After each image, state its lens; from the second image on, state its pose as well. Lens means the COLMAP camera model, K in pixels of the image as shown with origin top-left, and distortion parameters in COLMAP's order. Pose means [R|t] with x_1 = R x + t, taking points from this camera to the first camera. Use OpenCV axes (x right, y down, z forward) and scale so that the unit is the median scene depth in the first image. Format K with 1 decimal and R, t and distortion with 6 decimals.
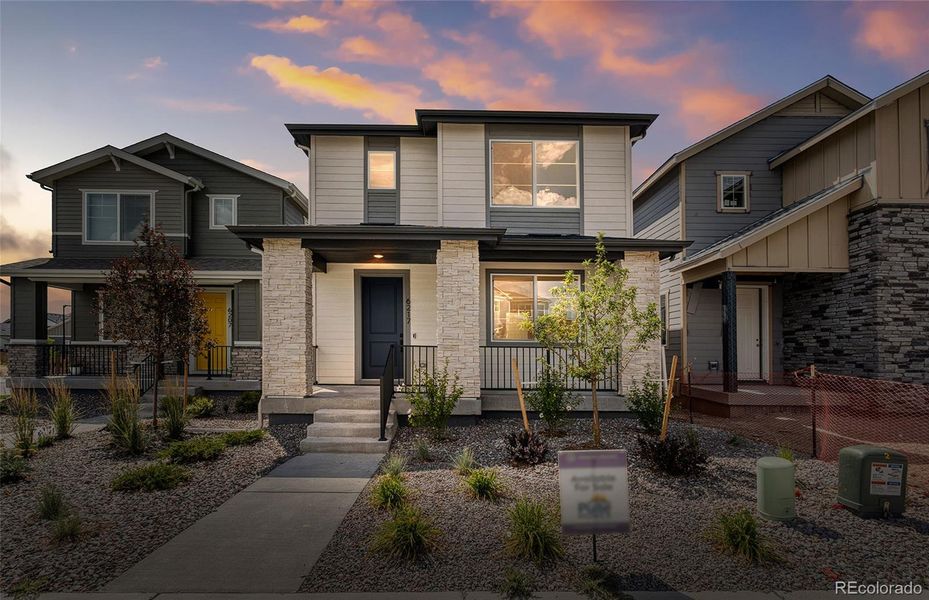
lens RADIAL K [[1622.4, 0, 464.5], [0, 1622.4, 300.0], [0, 0, 1]] dist [0.025140, 0.108733]
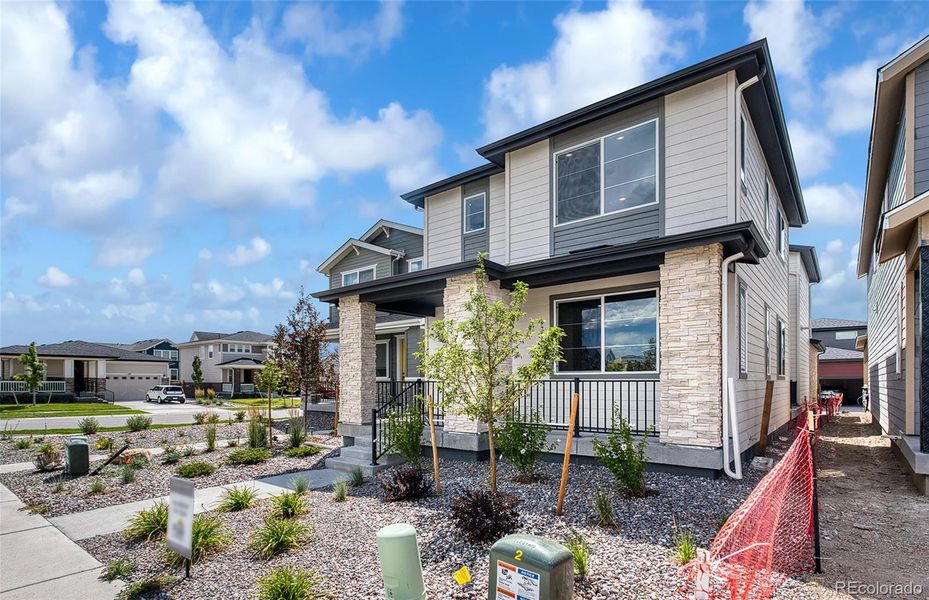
lens RADIAL K [[1622.4, 0, 464.5], [0, 1622.4, 300.0], [0, 0, 1]] dist [0.025140, 0.108733]
pose [[-0.235880, -0.040088, -0.970955, 0.957471], [0.045085, 0.997621, -0.052142, 0.030199], [0.970736, -0.056075, -0.233511, 1.220699]]
